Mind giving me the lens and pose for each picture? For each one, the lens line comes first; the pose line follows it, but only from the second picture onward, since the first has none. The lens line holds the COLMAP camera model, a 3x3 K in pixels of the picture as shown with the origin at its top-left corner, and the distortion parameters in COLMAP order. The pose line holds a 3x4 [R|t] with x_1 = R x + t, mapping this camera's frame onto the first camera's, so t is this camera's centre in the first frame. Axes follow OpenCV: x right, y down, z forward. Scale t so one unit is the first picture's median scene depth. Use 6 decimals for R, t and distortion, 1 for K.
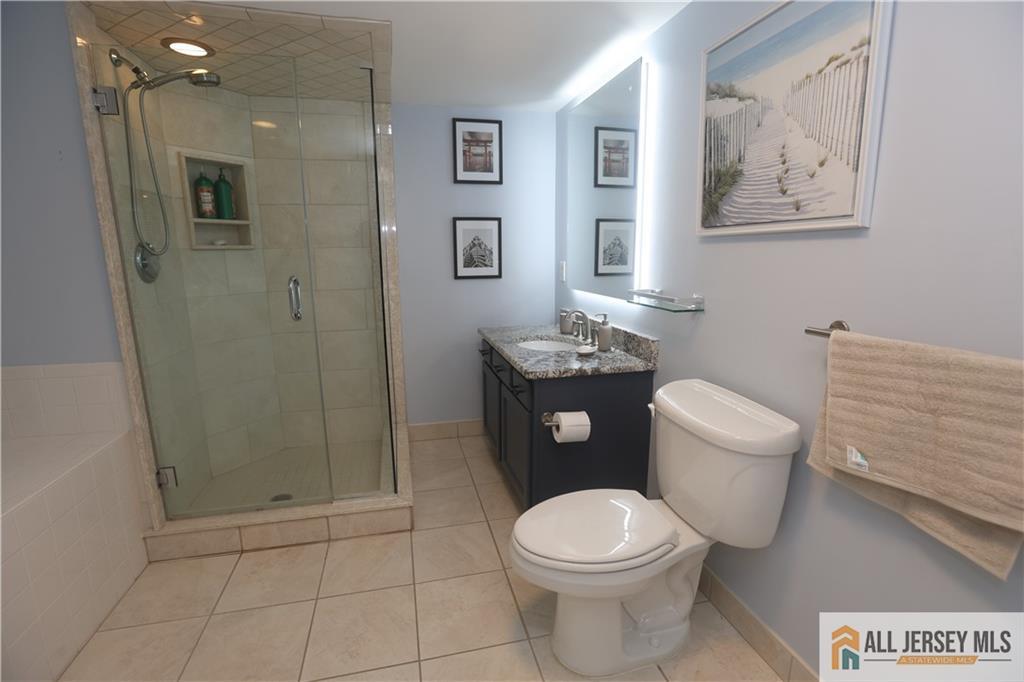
lens RADIAL K [[466.3, 0, 506.3], [0, 466.3, 340.7], [0, 0, 1]] dist [-0.063286, 0.027234]
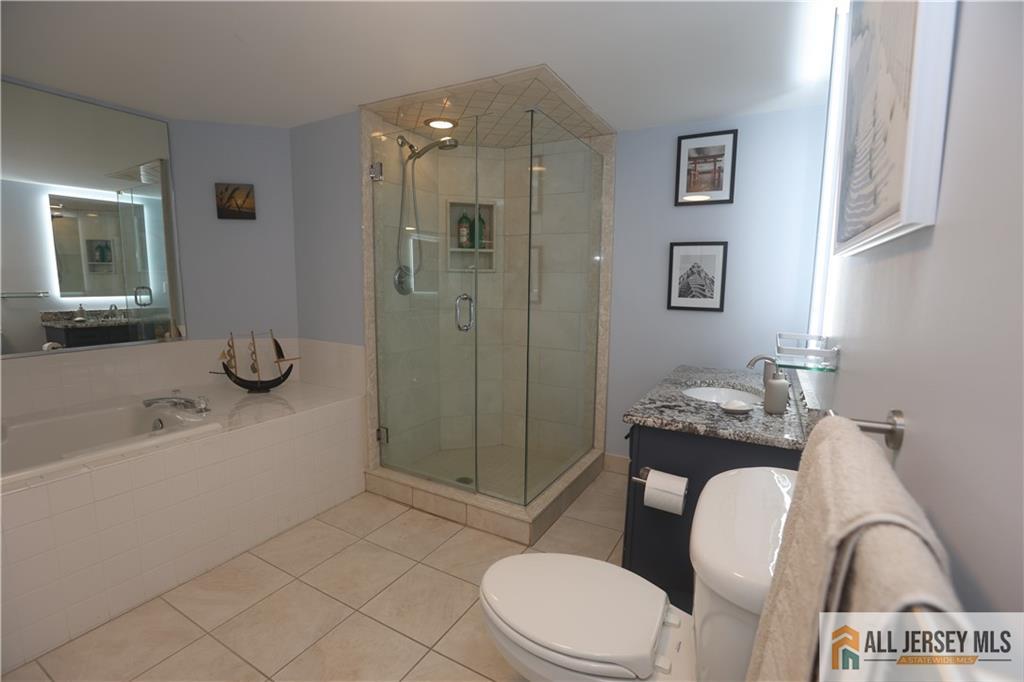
lens RADIAL K [[466.3, 0, 506.3], [0, 466.3, 340.7], [0, 0, 1]] dist [-0.063286, 0.027234]
pose [[0.722262, 0.107238, -0.683256, 0.342313], [-0.150001, 0.988680, -0.003390, -0.023690], [0.675158, 0.104938, 0.730171, 0.147281]]
